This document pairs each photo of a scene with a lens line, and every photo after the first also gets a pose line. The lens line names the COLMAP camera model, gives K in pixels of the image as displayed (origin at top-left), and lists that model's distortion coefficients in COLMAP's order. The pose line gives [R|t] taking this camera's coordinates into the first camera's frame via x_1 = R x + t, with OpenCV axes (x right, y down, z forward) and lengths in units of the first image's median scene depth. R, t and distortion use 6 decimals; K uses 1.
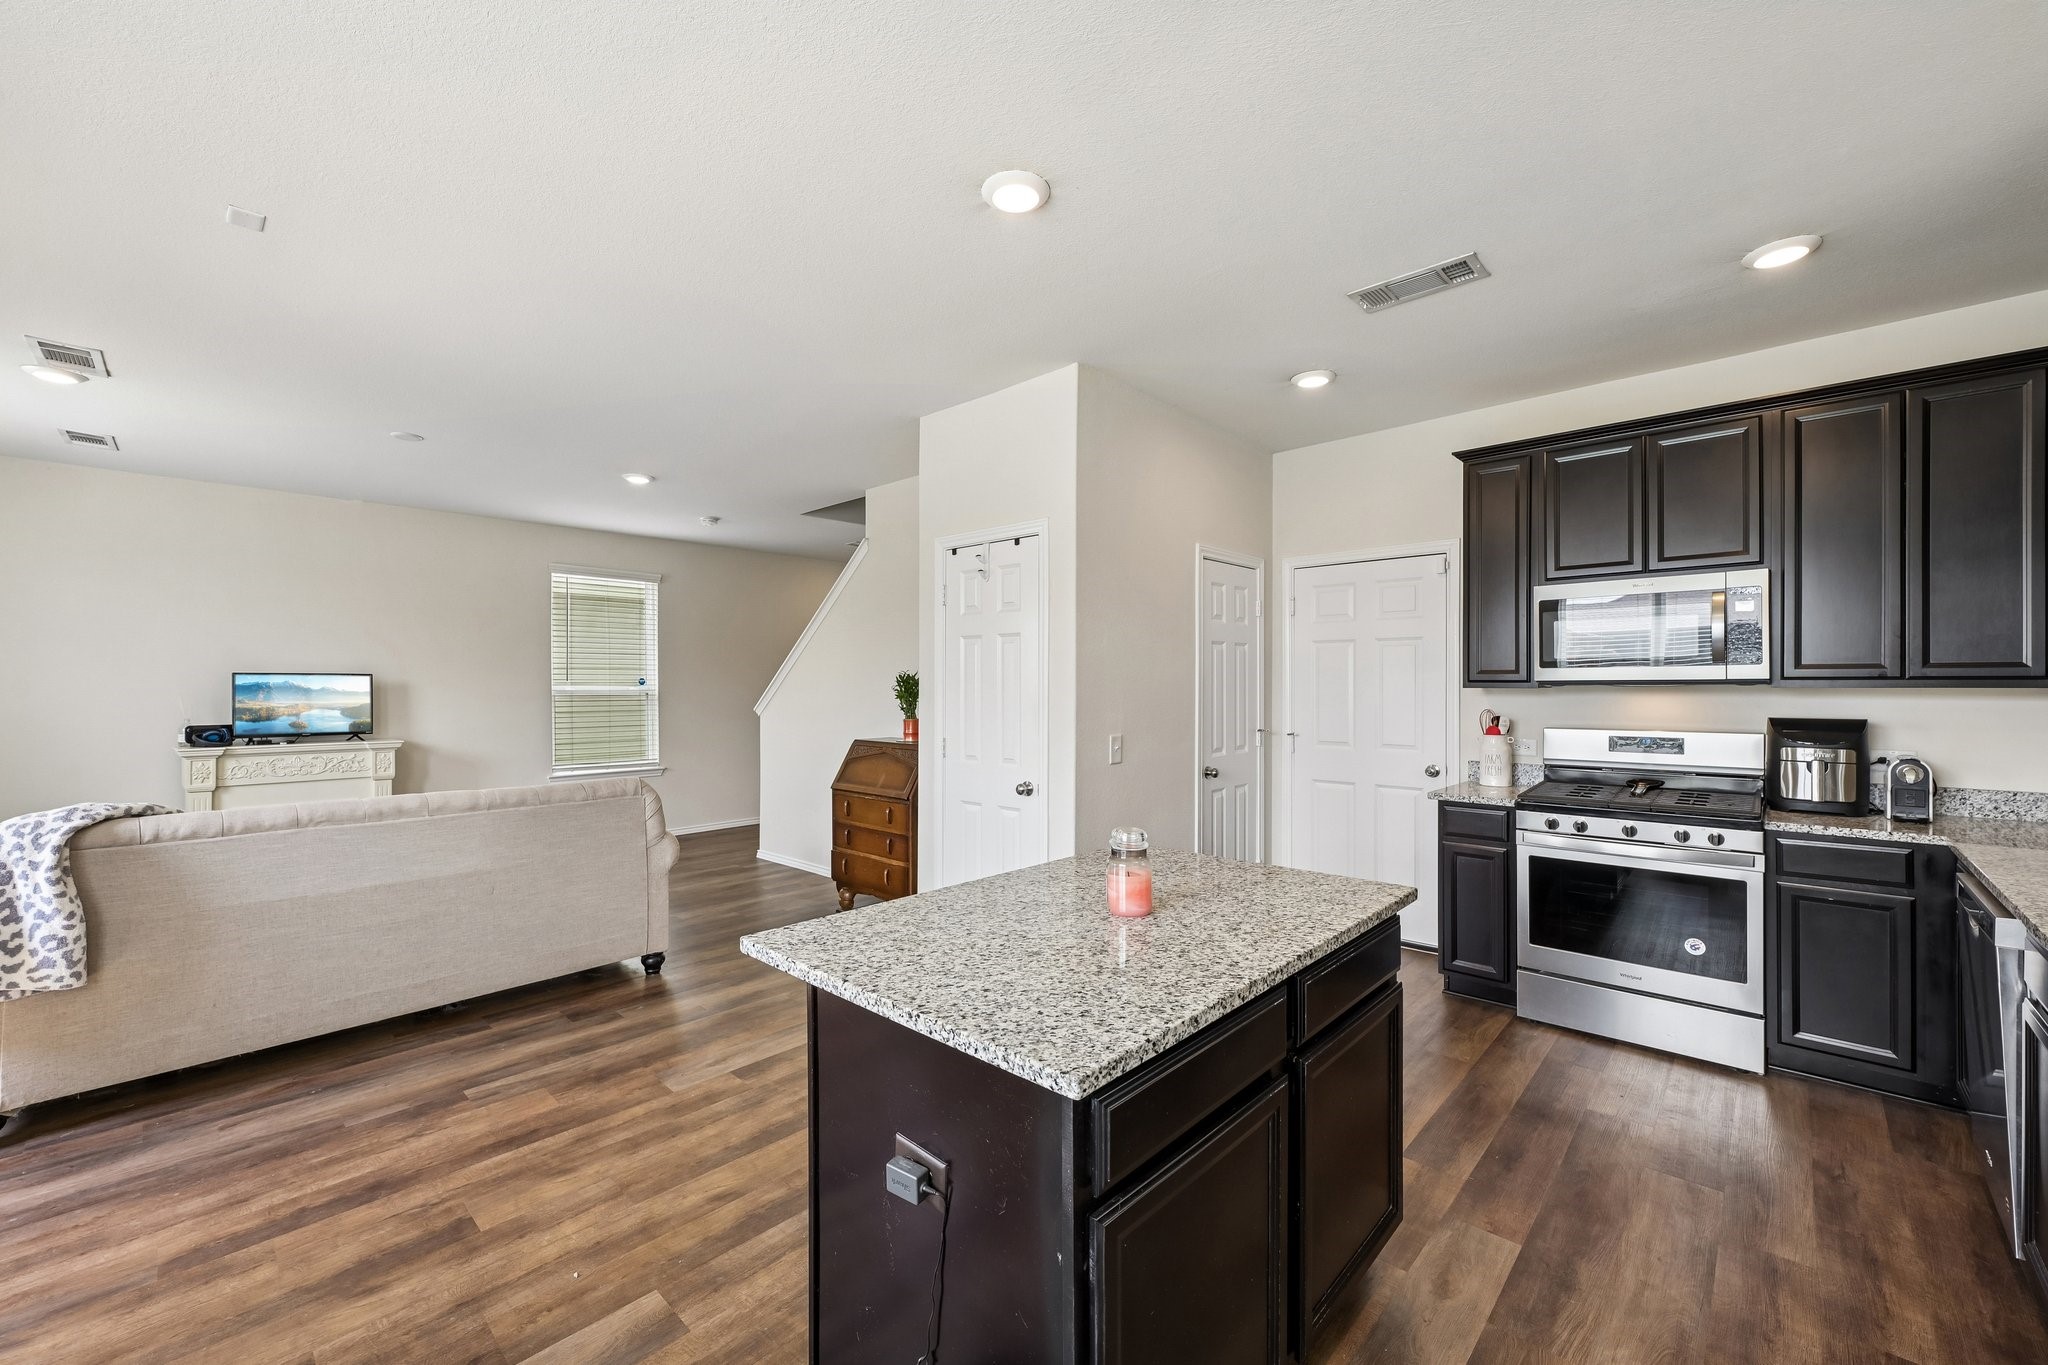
lens RADIAL K [[813.9, 0, 1024.3], [0, 813.9, 690.3], [0, 0, 1]] dist [-0.001178, -0.000084]
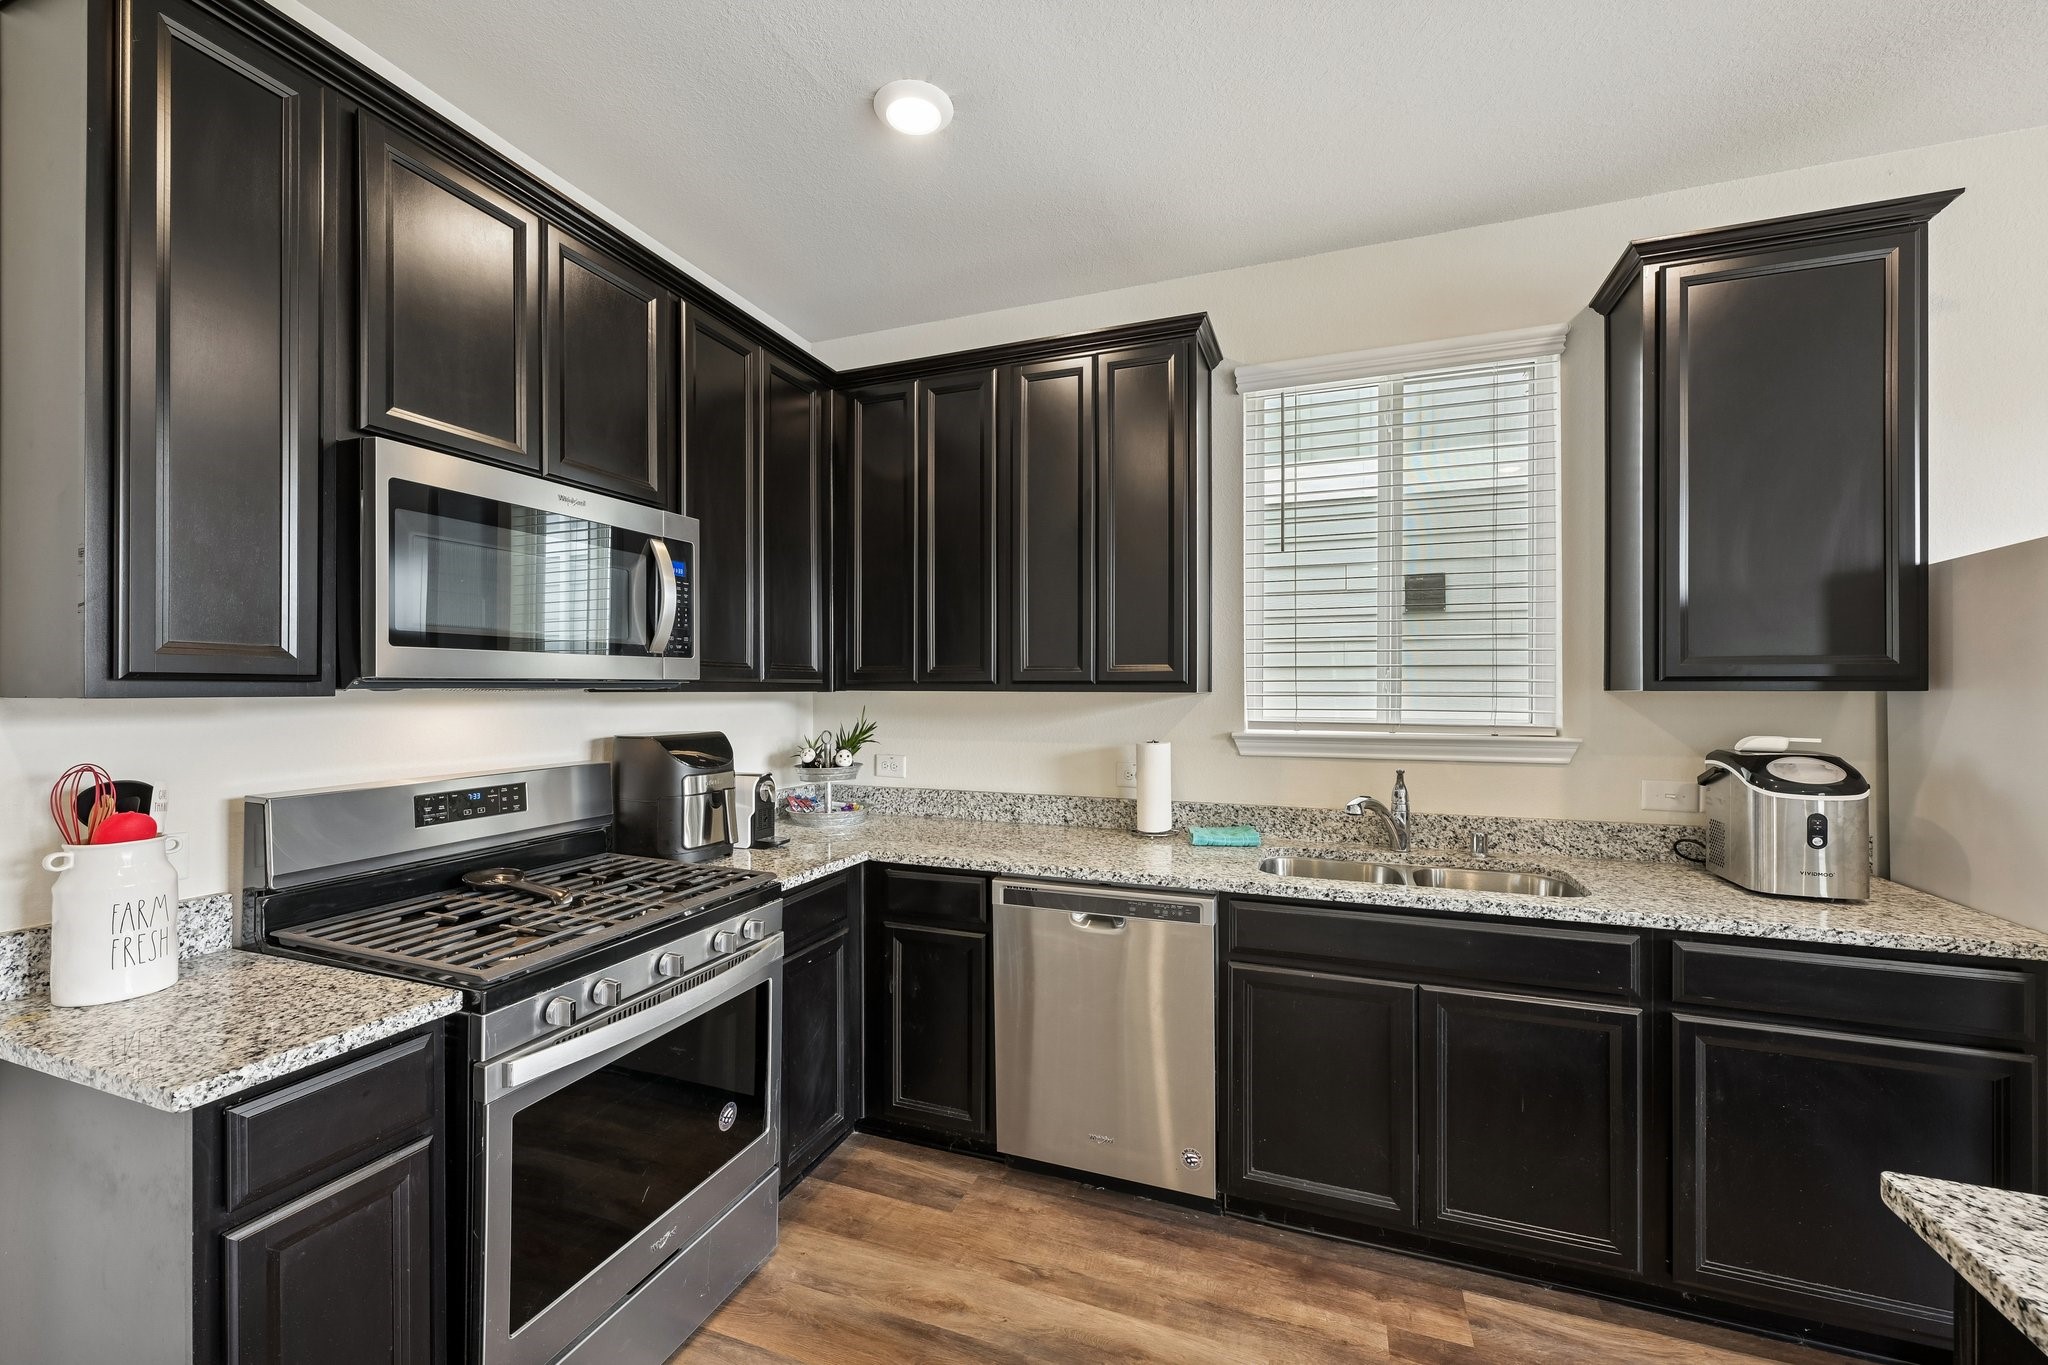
lens RADIAL K [[818.0, 0, 1022.2], [0, 818.0, 680.0], [0, 0, 1]] dist [-0.000417, -0.000024]
pose [[-0.383264, 0.010777, 0.923576, 0.144621], [0.008952, 0.999928, -0.007953, -0.004376], [-0.923596, 0.005220, -0.383333, 0.868603]]
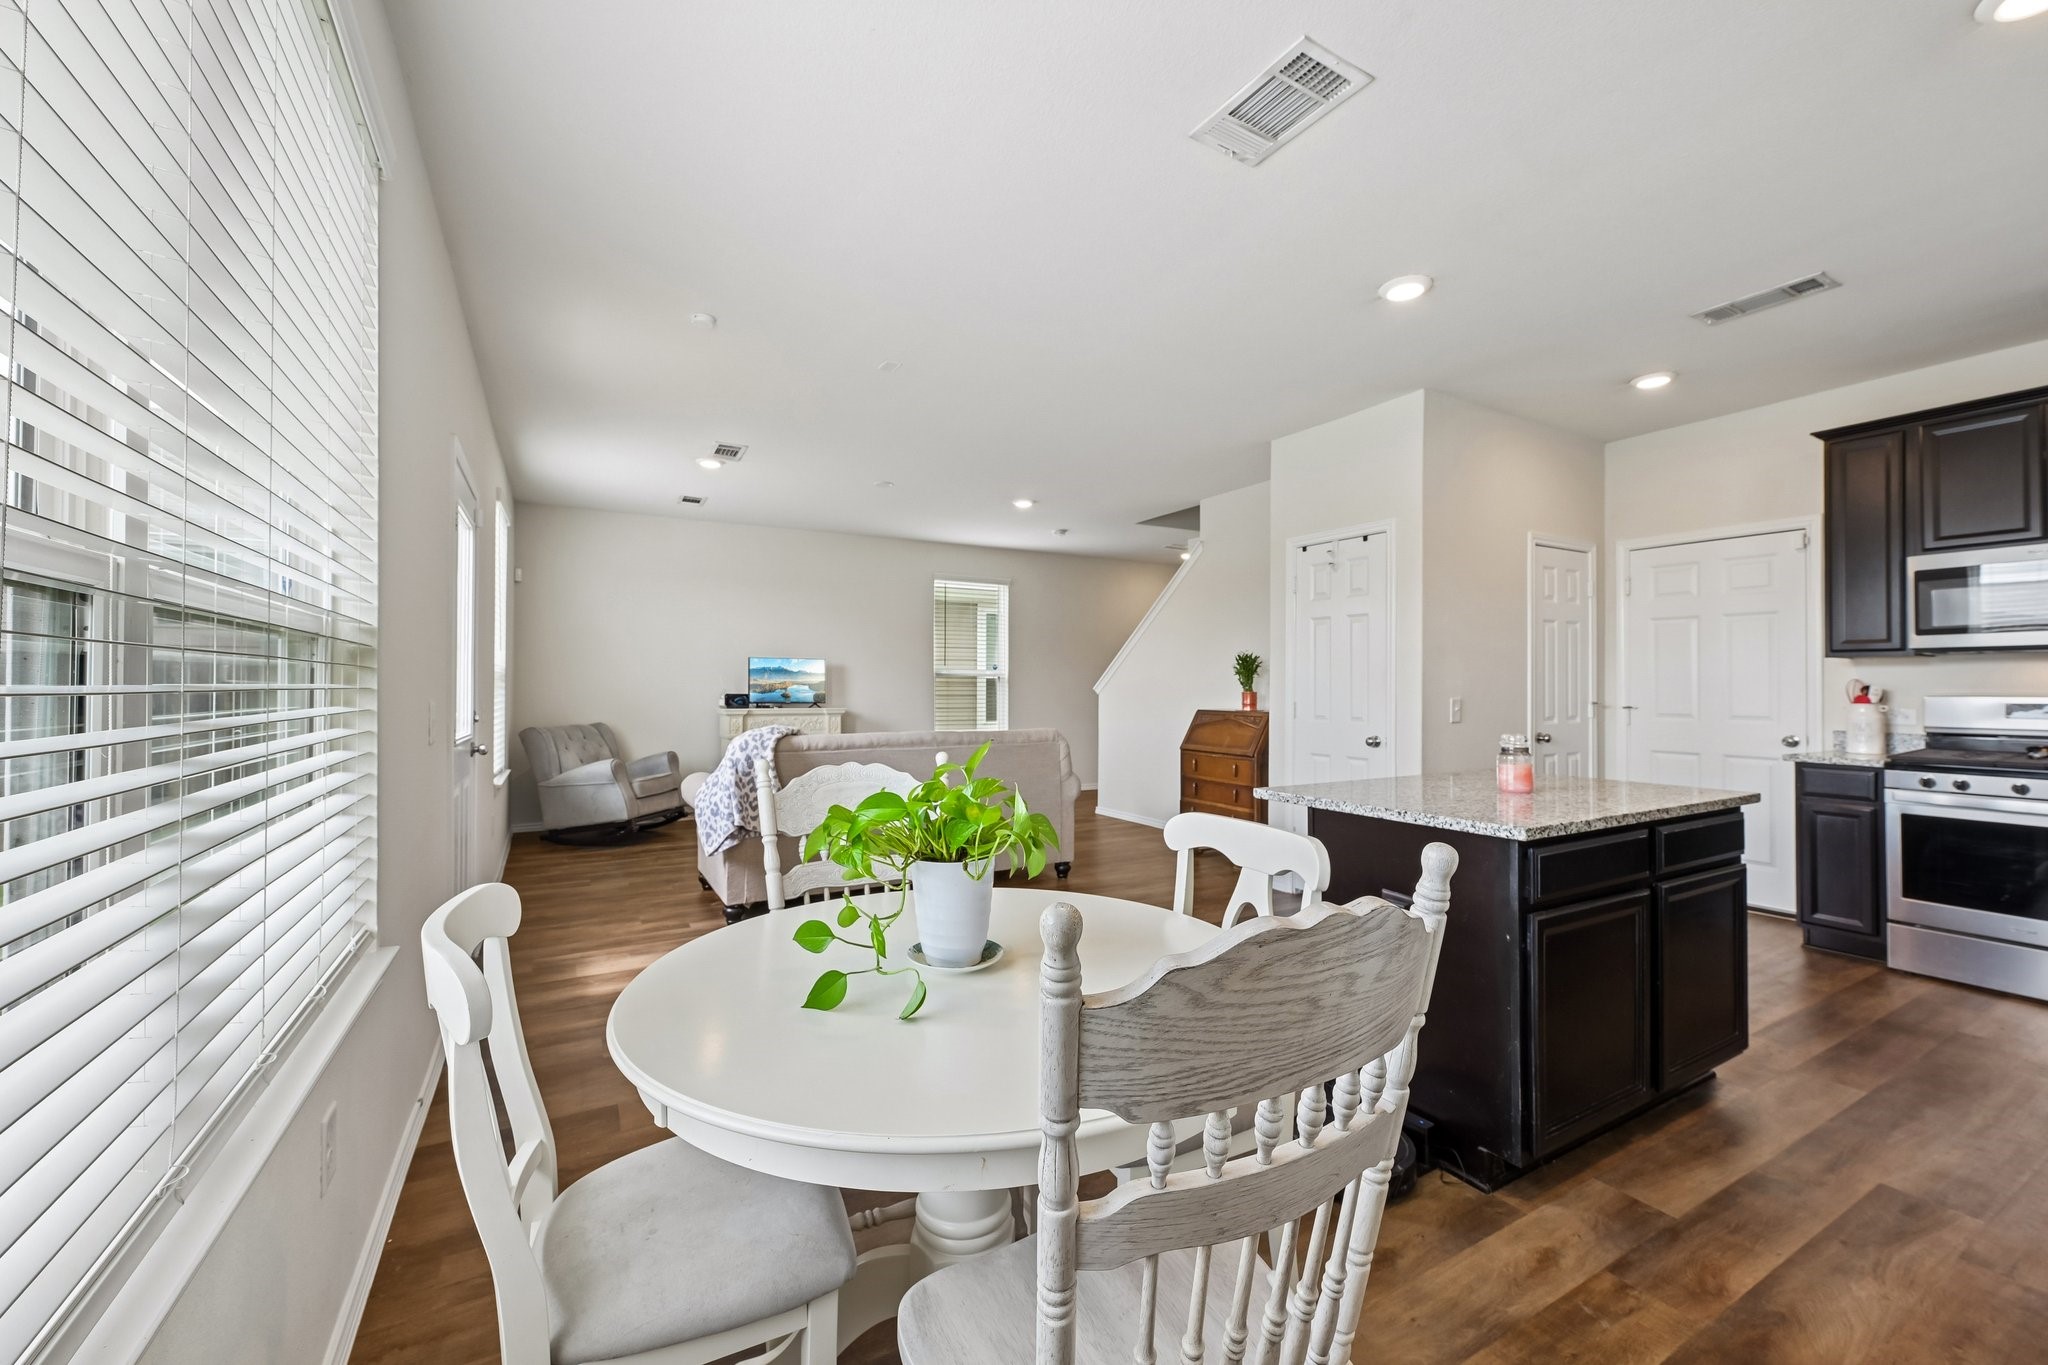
lens RADIAL K [[818.0, 0, 1022.2], [0, 818.0, 680.0], [0, 0, 1]] dist [-0.000417, -0.000024]
pose [[0.954134, 0.002534, -0.299369, -0.136424], [-0.006381, 0.999909, -0.011874, 0.048040], [0.299311, 0.013240, 0.954064, -0.326481]]
